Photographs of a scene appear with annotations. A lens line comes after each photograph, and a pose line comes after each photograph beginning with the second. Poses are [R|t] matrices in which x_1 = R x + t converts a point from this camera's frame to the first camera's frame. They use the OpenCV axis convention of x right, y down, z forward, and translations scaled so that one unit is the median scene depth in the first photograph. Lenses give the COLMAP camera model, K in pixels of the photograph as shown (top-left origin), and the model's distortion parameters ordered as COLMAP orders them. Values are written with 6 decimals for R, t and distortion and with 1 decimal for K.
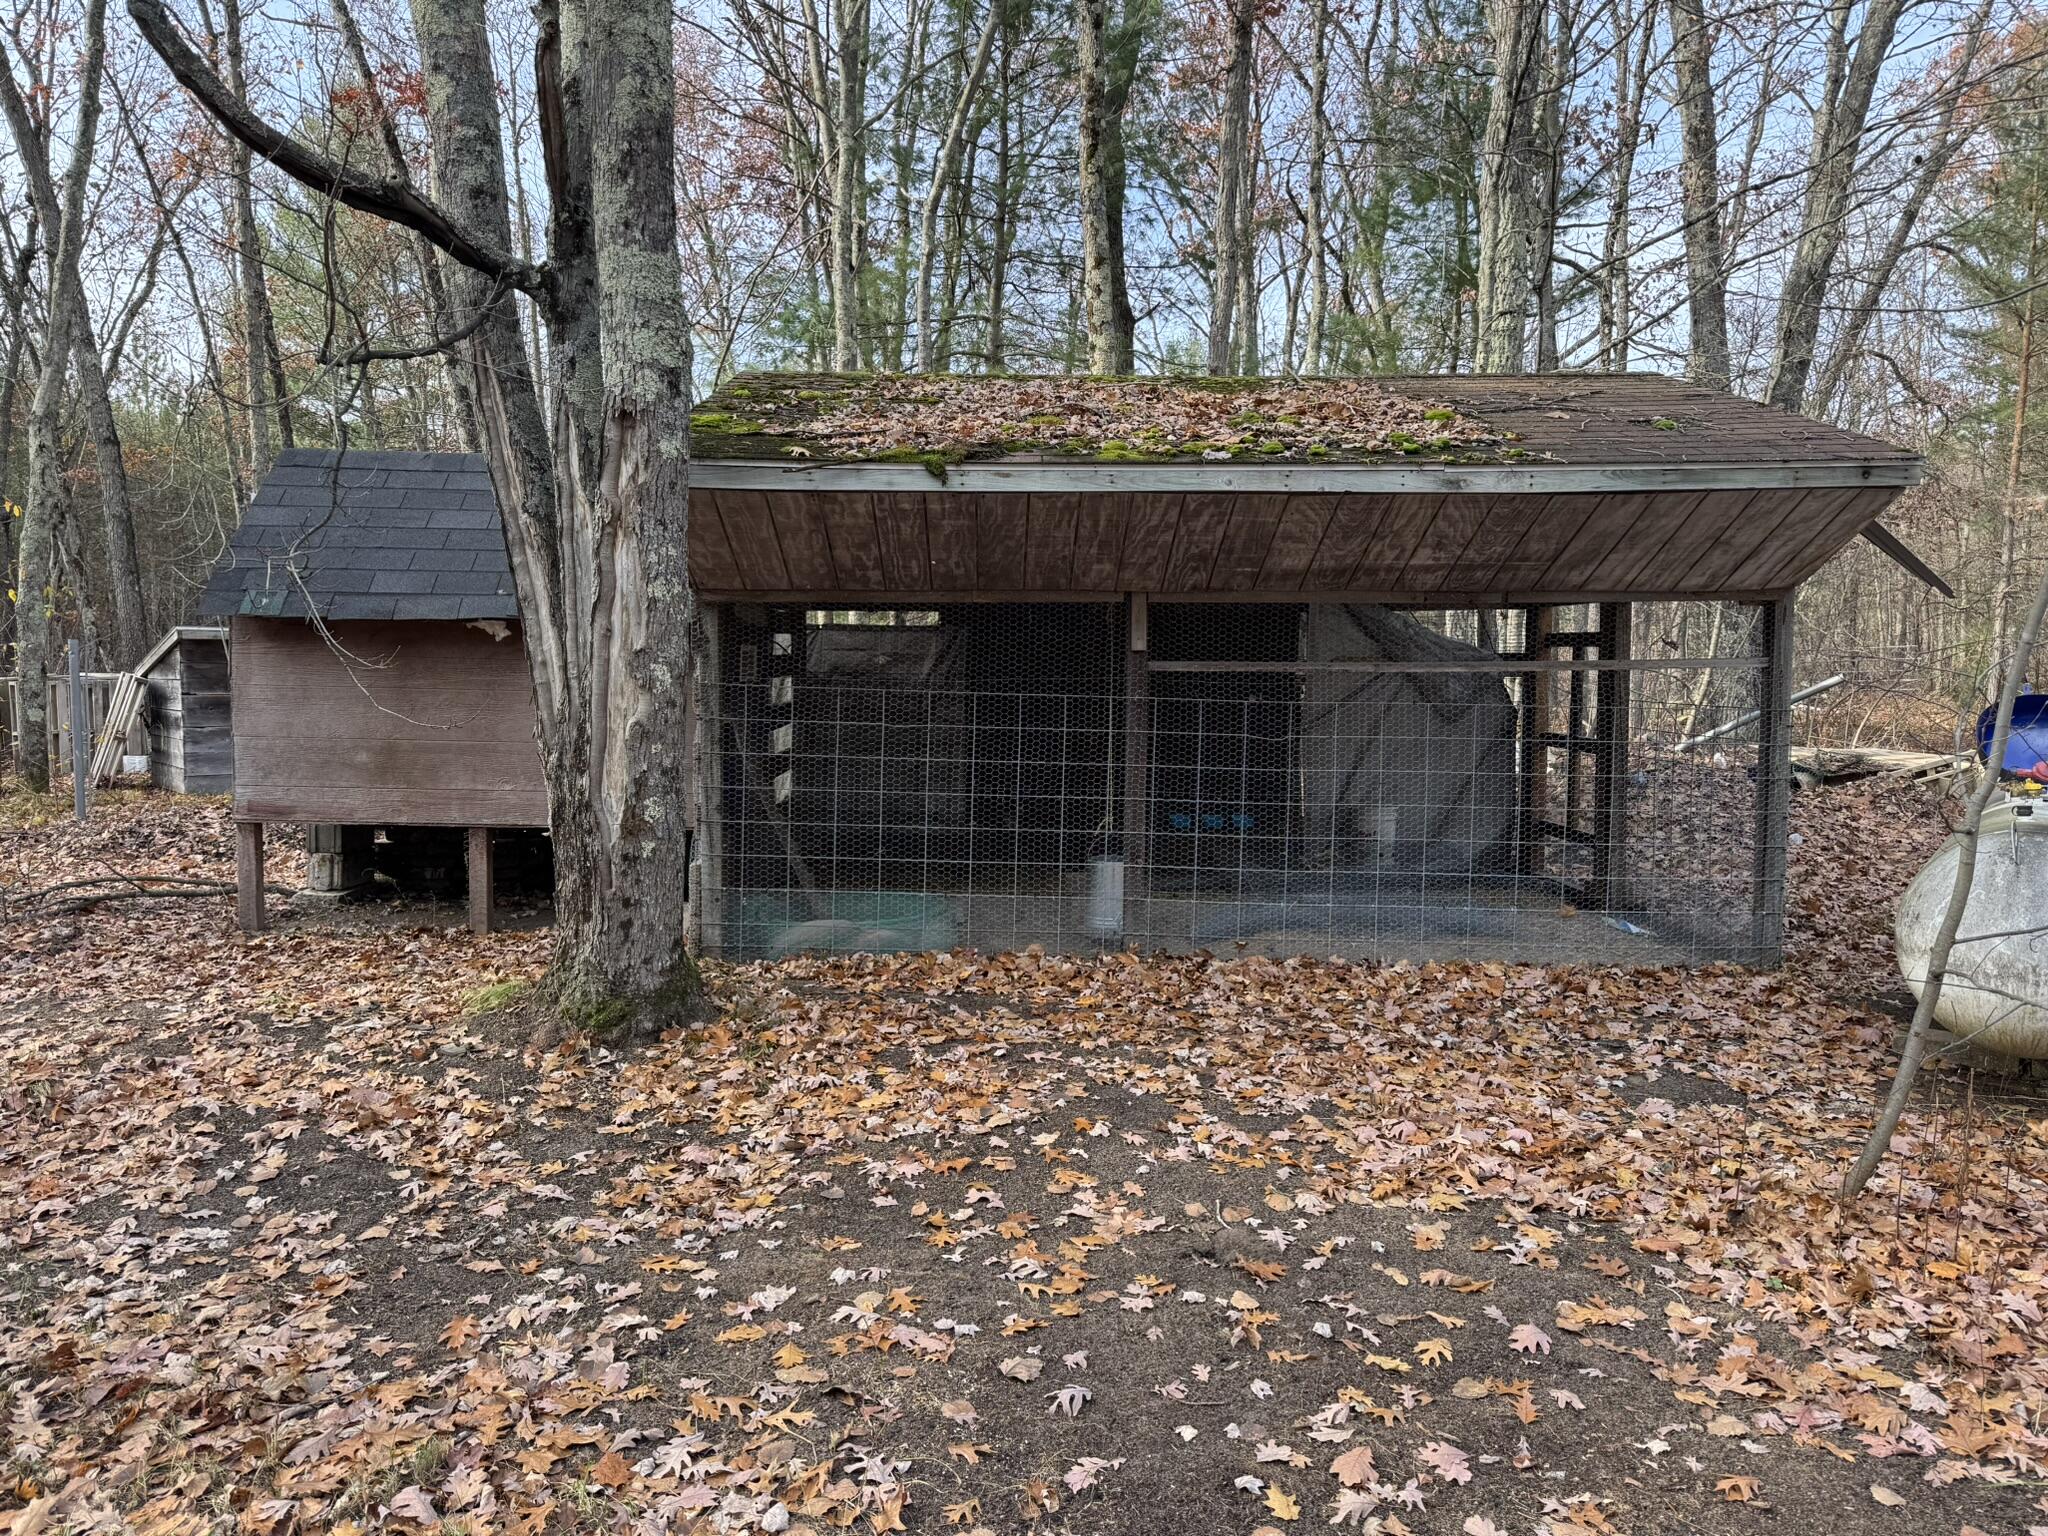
lens RADIAL K [[1423.7, 0, 1024.0], [0, 1423.7, 768.0], [0, 0, 1]] dist [0.044898, -0.001859]
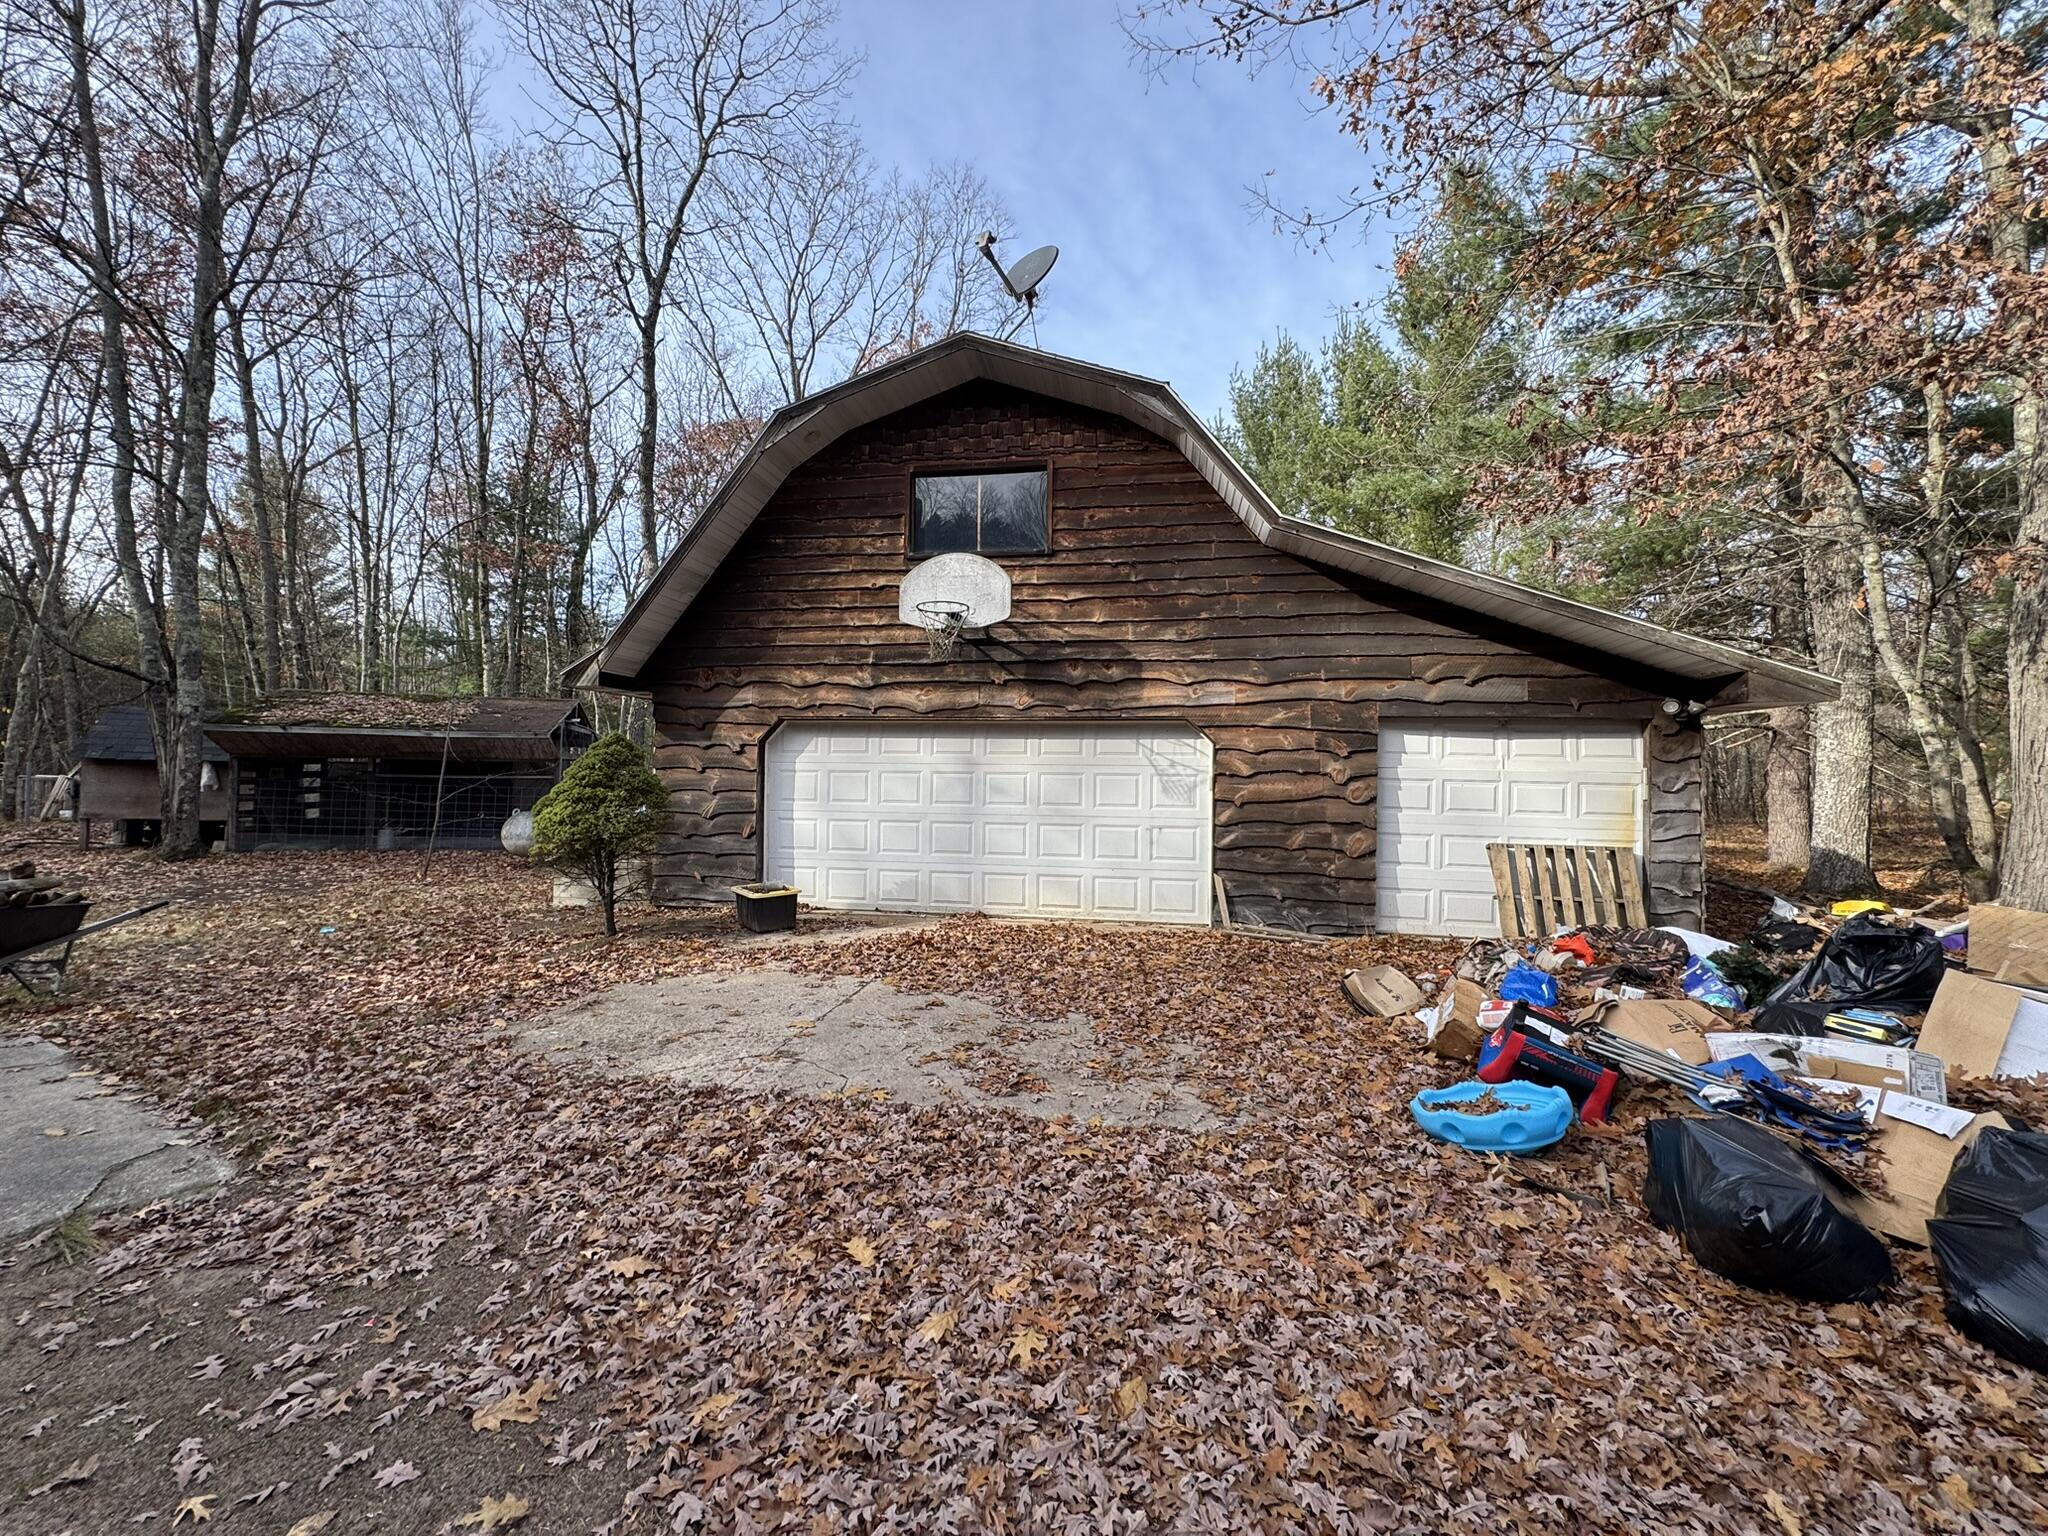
lens RADIAL K [[824.6, 0, 1022.3], [0, 824.6, 773.7], [0, 0, 1]] dist [0.013362, 0.000222]
pose [[0.964660, 0.018170, 0.262871, 0.905611], [0.003923, 0.996519, -0.083278, 0.090397], [-0.263469, 0.081366, 0.961230, -1.247053]]
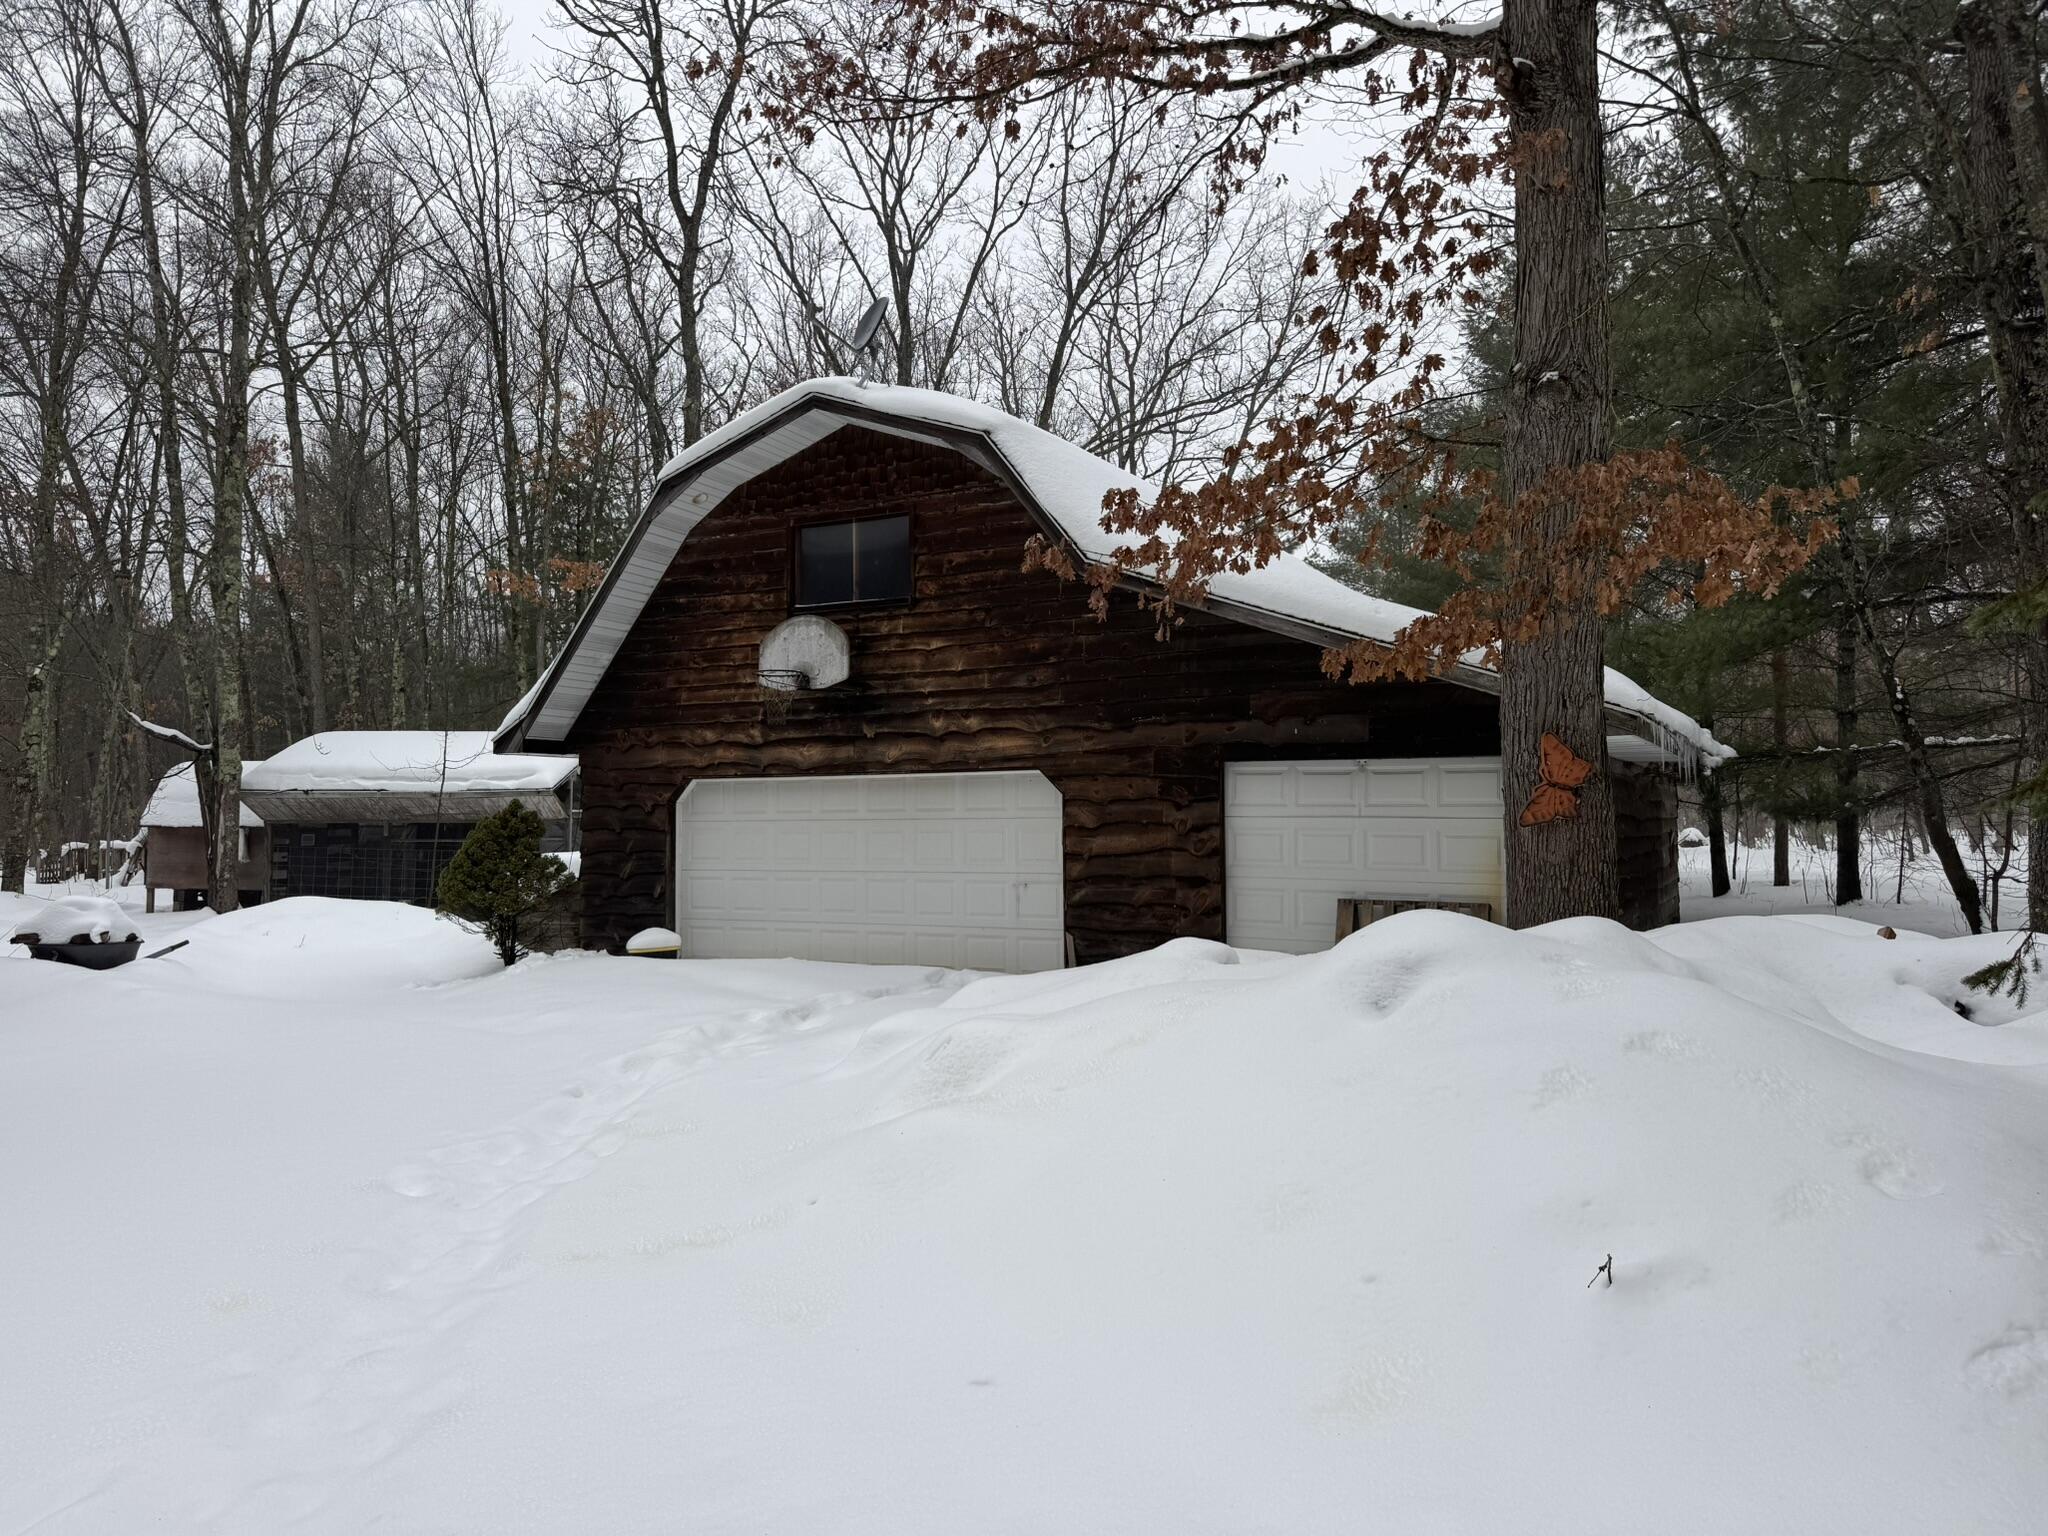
lens RADIAL K [[1423.7, 0, 1024.0], [0, 1423.7, 768.0], [0, 0, 1]] dist [0.044898, -0.001859]
pose [[0.999162, -0.009655, -0.039768, 1.434896], [0.005258, 0.994006, -0.109202, 0.121249], [0.040584, 0.108901, 0.993224, -2.015638]]
